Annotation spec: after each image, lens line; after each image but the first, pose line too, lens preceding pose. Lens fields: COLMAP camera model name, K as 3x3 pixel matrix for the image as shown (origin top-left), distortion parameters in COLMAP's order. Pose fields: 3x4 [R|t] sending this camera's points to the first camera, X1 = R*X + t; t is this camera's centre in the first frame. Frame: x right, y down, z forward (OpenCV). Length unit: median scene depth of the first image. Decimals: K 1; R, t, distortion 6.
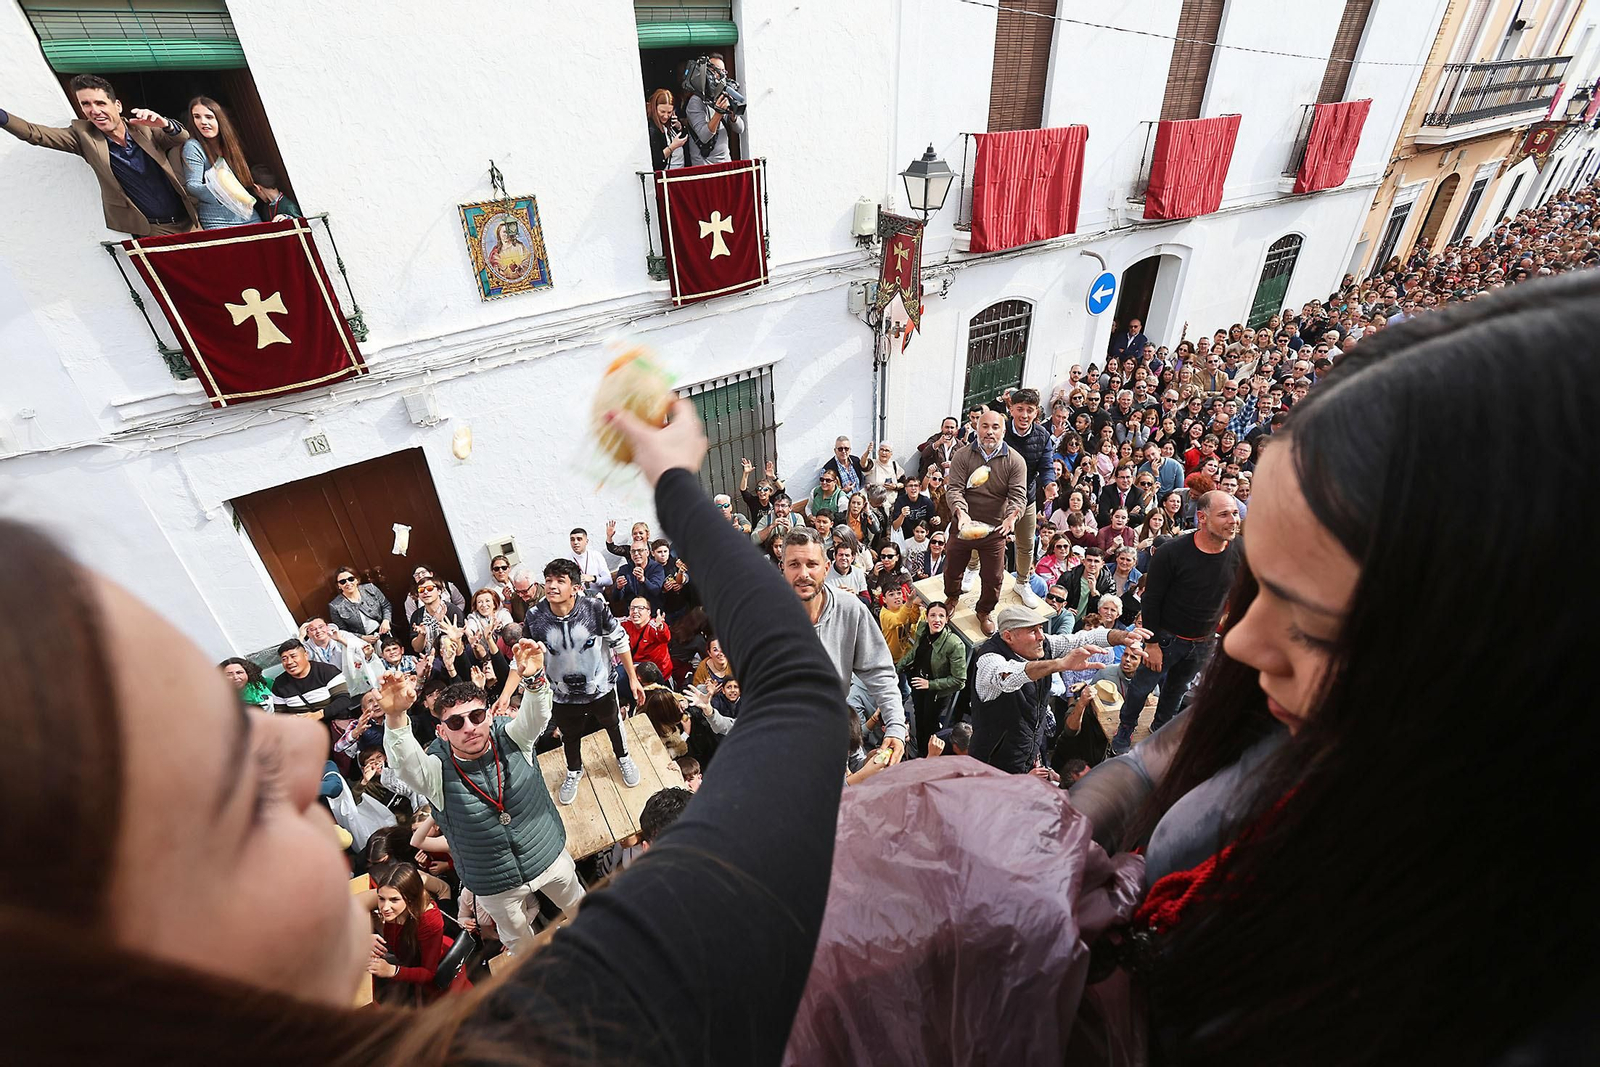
lens RADIAL K [[732.7, 0, 793.6], [0, 732.7, 523.8], [0, 0, 1]] dist [-0.060380, 0.026126]
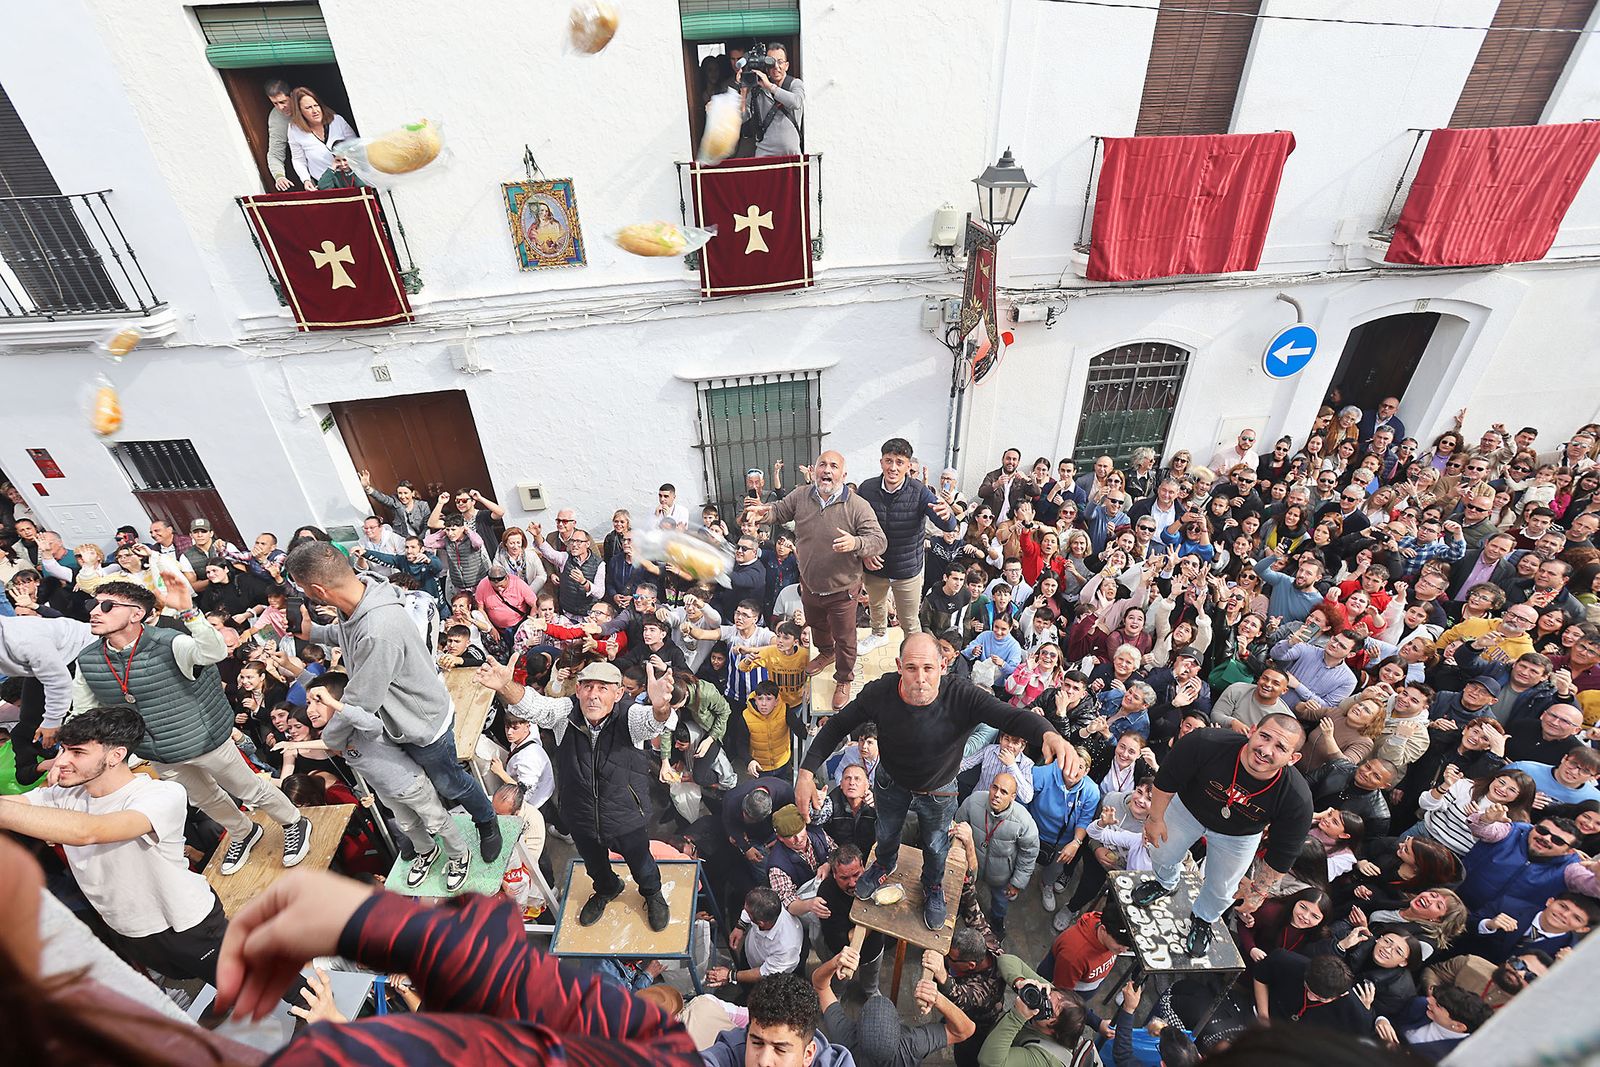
lens RADIAL K [[732.7, 0, 782.4], [0, 732.7, 522.5], [0, 0, 1]] dist [-0.060380, 0.026126]
pose [[0.892406, 0.242509, -0.380528, 0.340786], [-0.235772, 0.969631, 0.065014, -0.076860], [0.384738, 0.031699, 0.922481, 0.108073]]
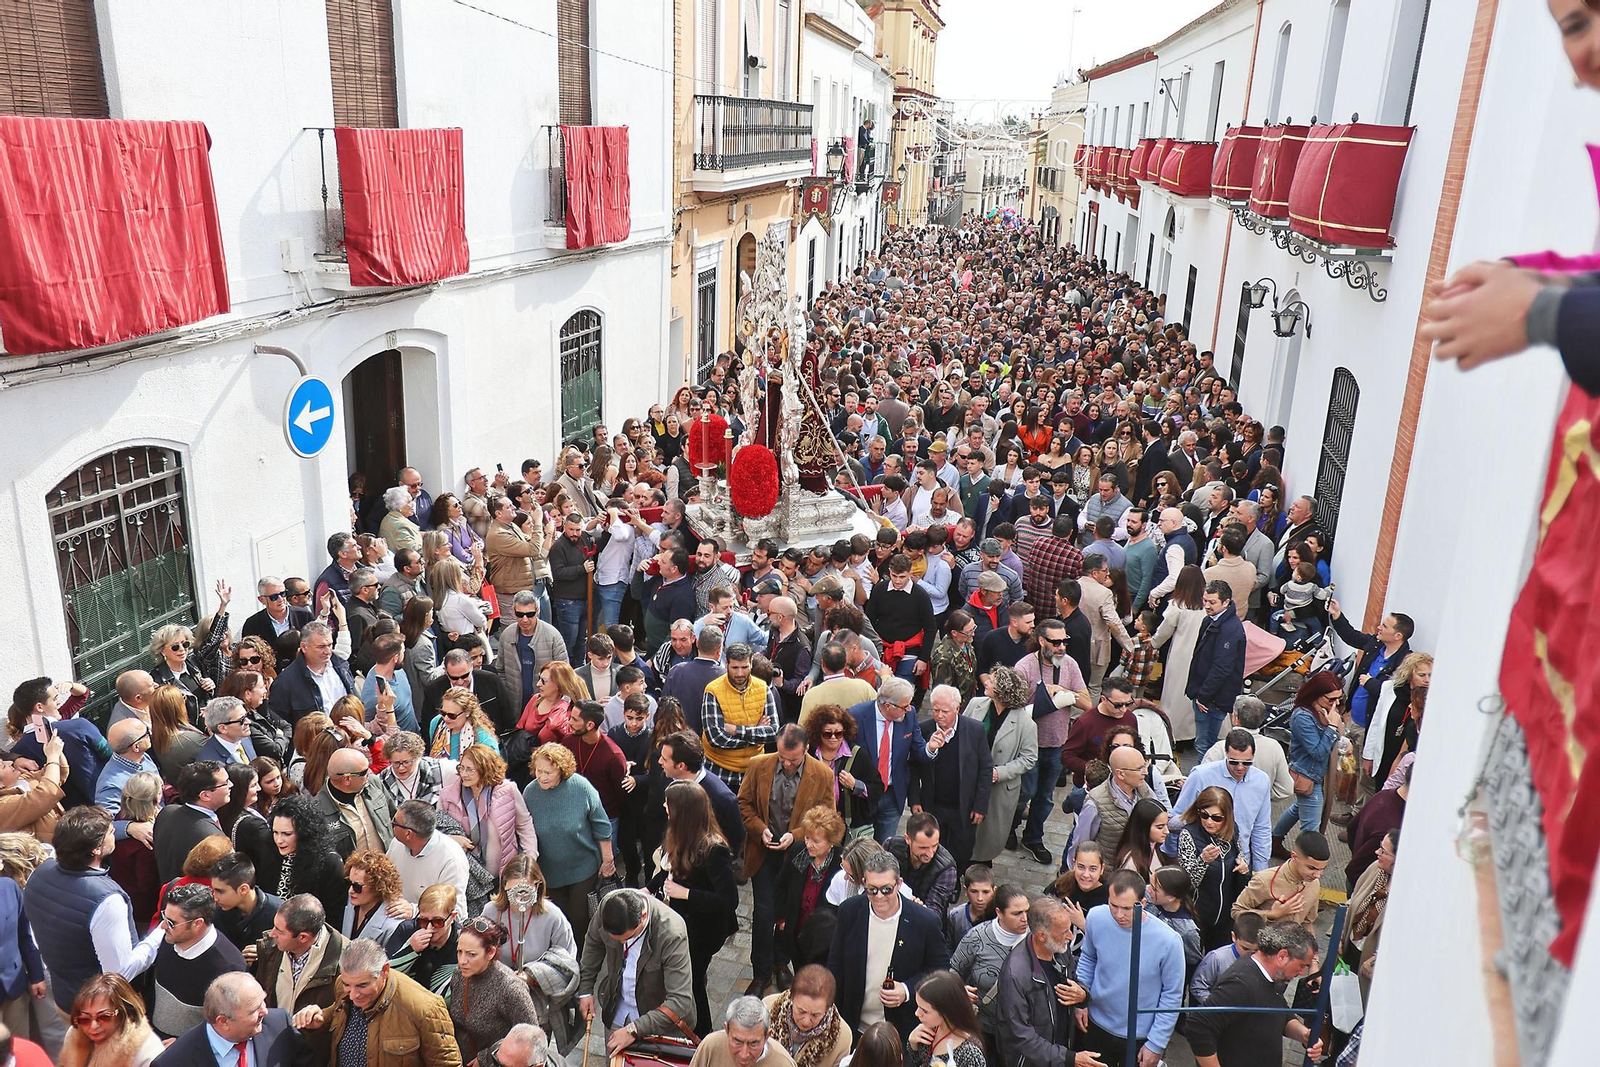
lens RADIAL K [[1302.5, 0, 776.4], [0, 1302.5, 526.6], [0, 0, 1]] dist [-0.014985, 0.078041]
pose [[0.749869, -0.147232, 0.644995, 0.056478], [0.310443, 0.939232, -0.146523, 0.013207], [-0.584227, 0.310107, 0.750008, 0.106368]]
